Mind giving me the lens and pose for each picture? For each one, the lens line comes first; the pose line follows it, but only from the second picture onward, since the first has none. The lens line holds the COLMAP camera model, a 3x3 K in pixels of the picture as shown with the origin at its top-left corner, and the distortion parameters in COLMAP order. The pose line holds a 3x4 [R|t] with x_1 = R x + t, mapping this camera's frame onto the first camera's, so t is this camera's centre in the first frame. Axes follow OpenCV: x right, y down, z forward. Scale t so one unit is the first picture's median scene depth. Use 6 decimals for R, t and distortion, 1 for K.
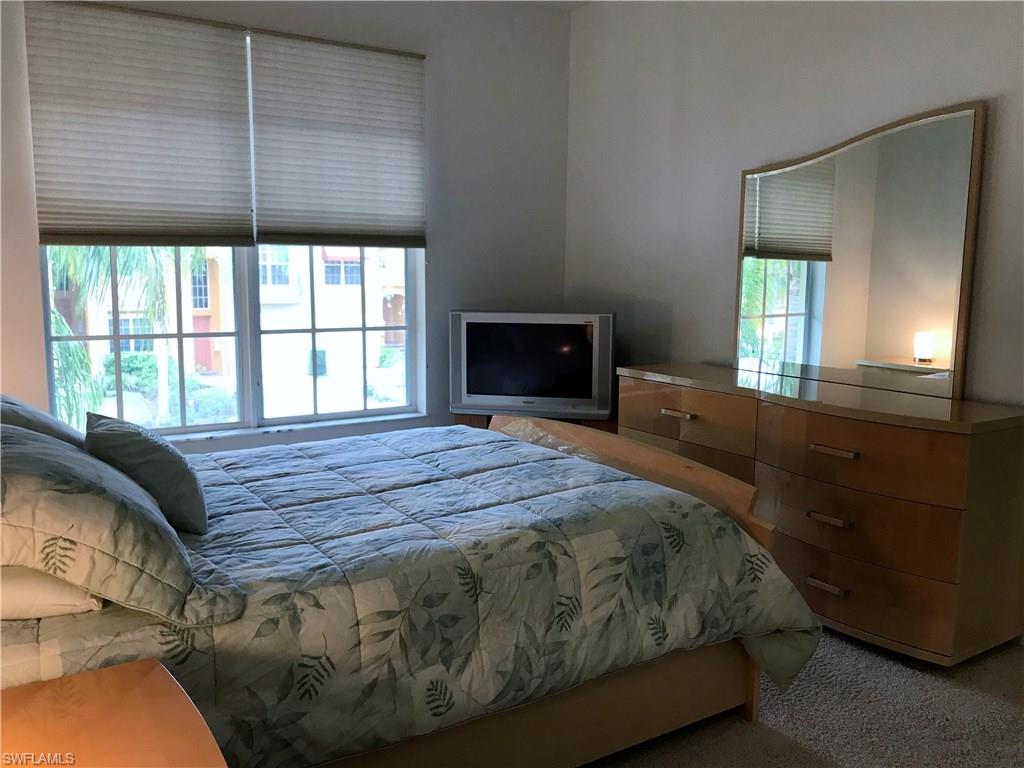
lens RADIAL K [[837.9, 0, 506.0], [0, 837.9, 389.9], [0, 0, 1]] dist [0.012239, -0.015024]
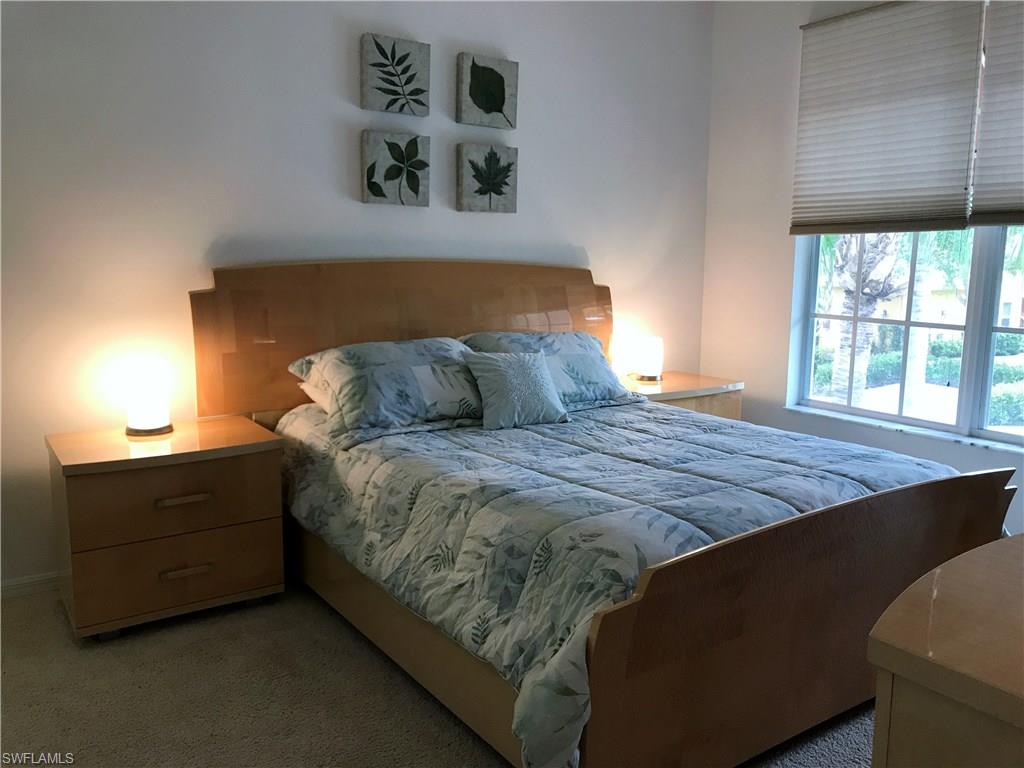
lens RADIAL K [[837.9, 0, 506.6], [0, 837.9, 377.5], [0, 0, 1]] dist [0.012239, -0.015024]
pose [[0.036979, 0.142516, -0.989101, 0.969008], [-0.146681, 0.979832, 0.135697, -0.113512], [0.988492, 0.140065, 0.057138, 0.833386]]
